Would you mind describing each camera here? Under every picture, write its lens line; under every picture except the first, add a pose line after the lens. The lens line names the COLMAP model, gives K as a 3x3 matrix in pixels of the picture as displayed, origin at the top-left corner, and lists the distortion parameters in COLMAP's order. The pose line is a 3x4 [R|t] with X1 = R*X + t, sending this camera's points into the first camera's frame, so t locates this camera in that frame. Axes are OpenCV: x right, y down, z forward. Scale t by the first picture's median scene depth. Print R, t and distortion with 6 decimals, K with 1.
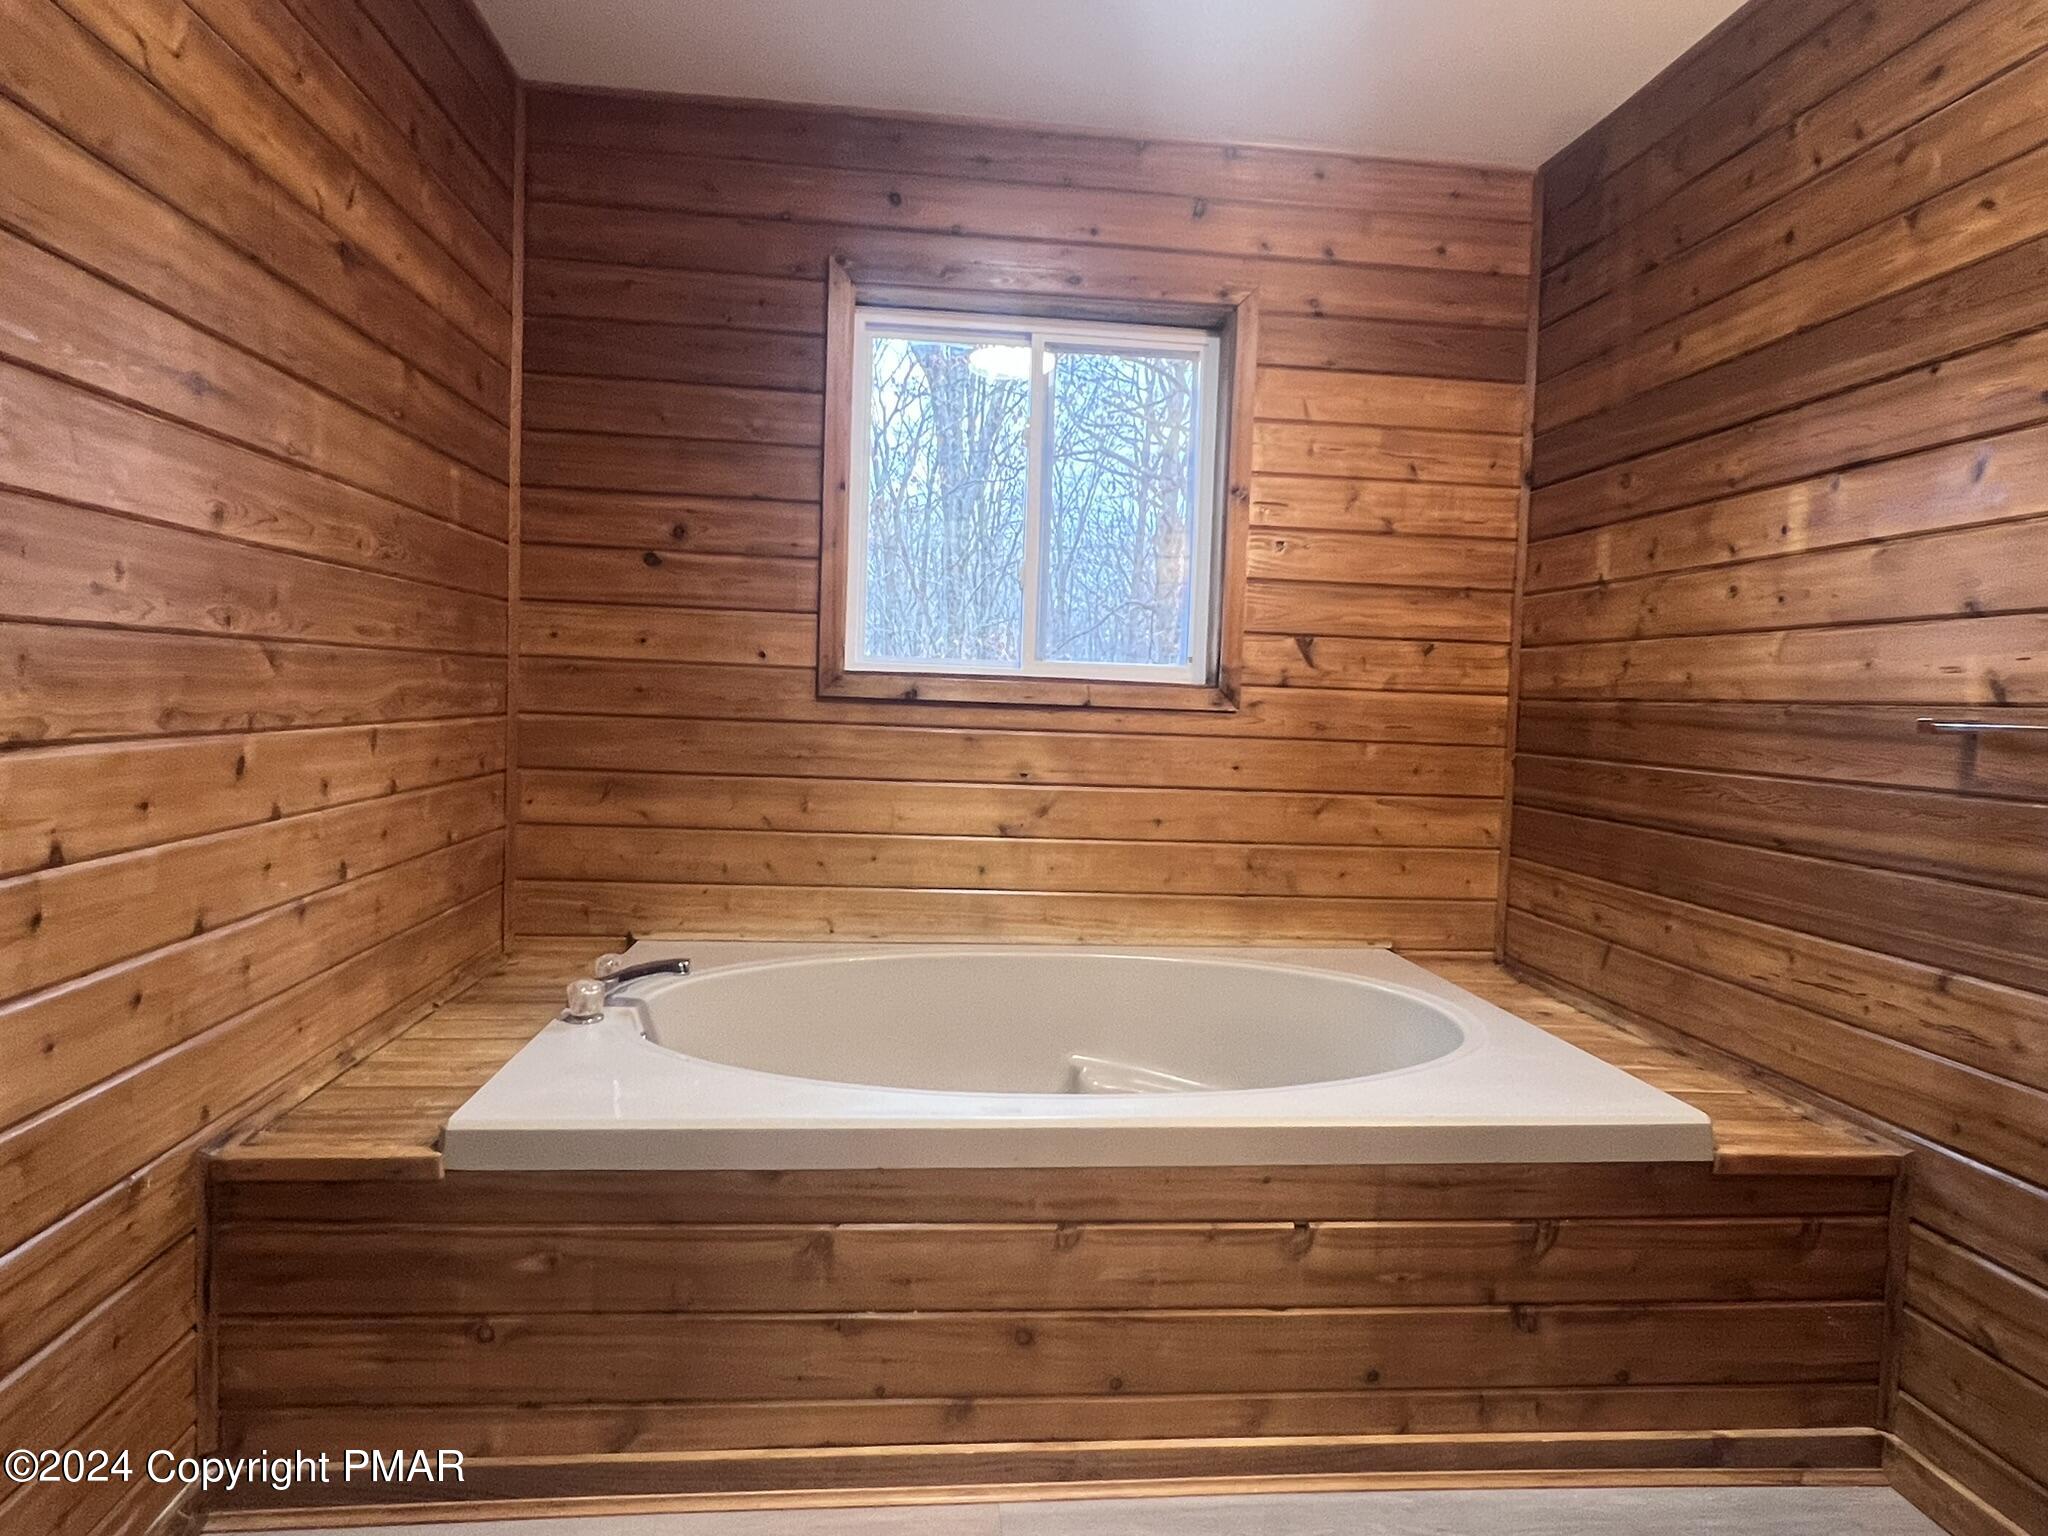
lens RADIAL K [[1187.8, 0, 1014.2], [0, 1187.8, 760.5], [0, 0, 1]] dist [0.000125, 0.000373]
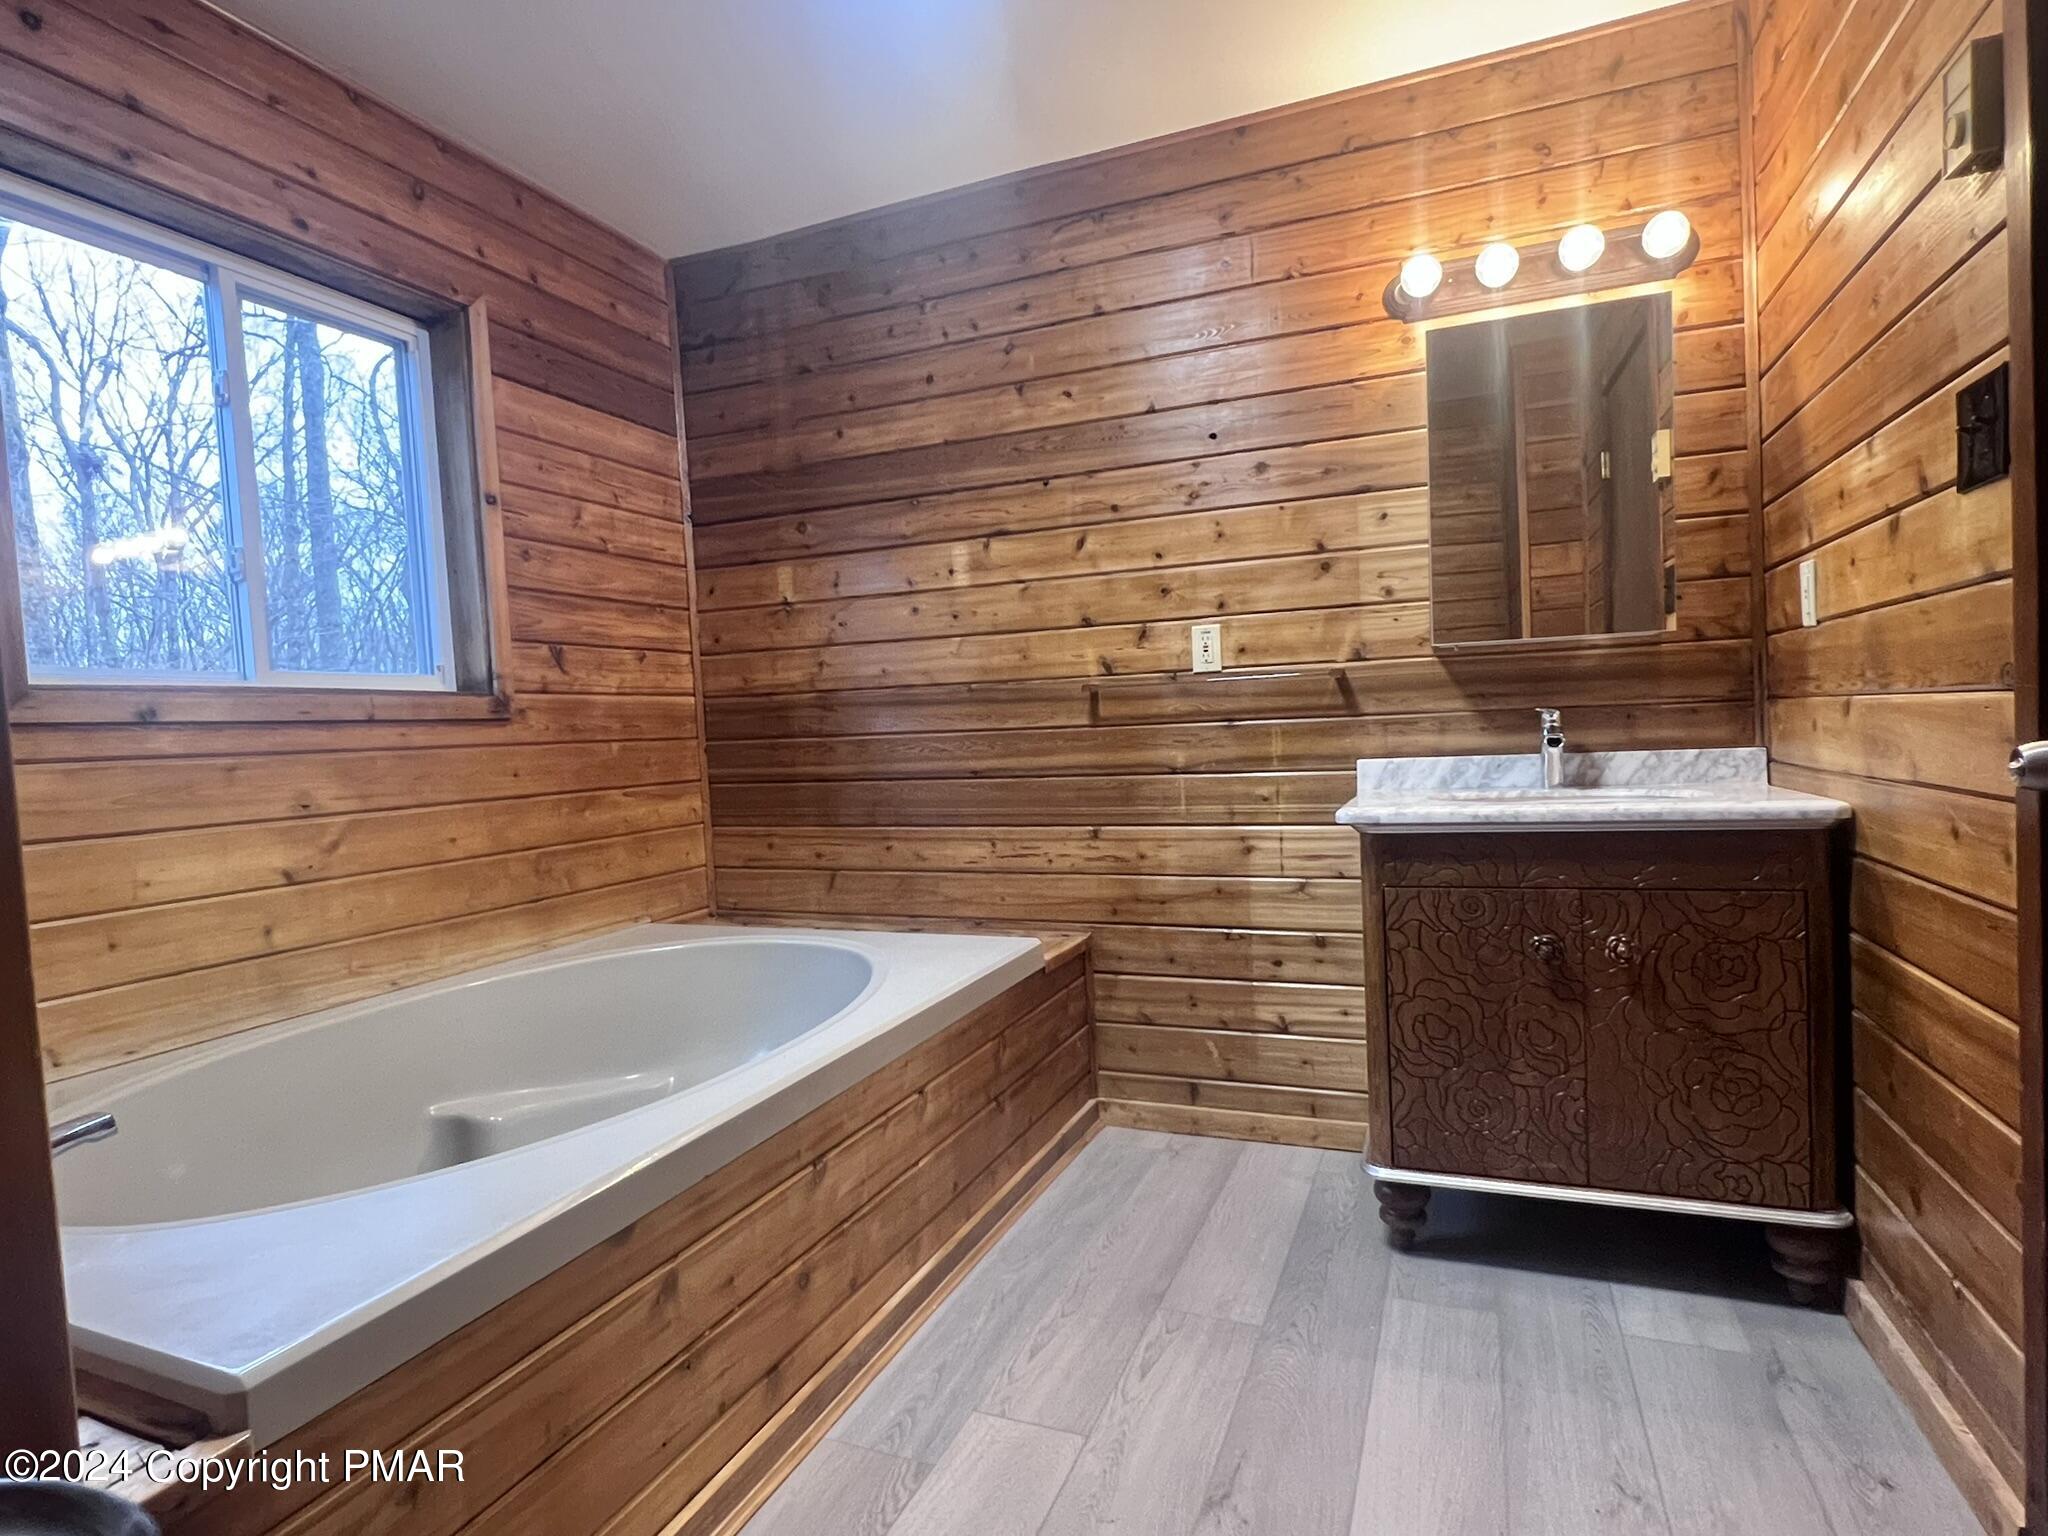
lens RADIAL K [[1085.2, 0, 1014.9], [0, 1085.2, 779.6], [0, 0, 1]] dist [-0.002692, -0.002141]
pose [[0.470974, -0.098604, 0.876619, -0.476477], [0.104773, 0.992952, 0.055399, 0.003647], [-0.875903, 0.065754, 0.477986, 0.228217]]
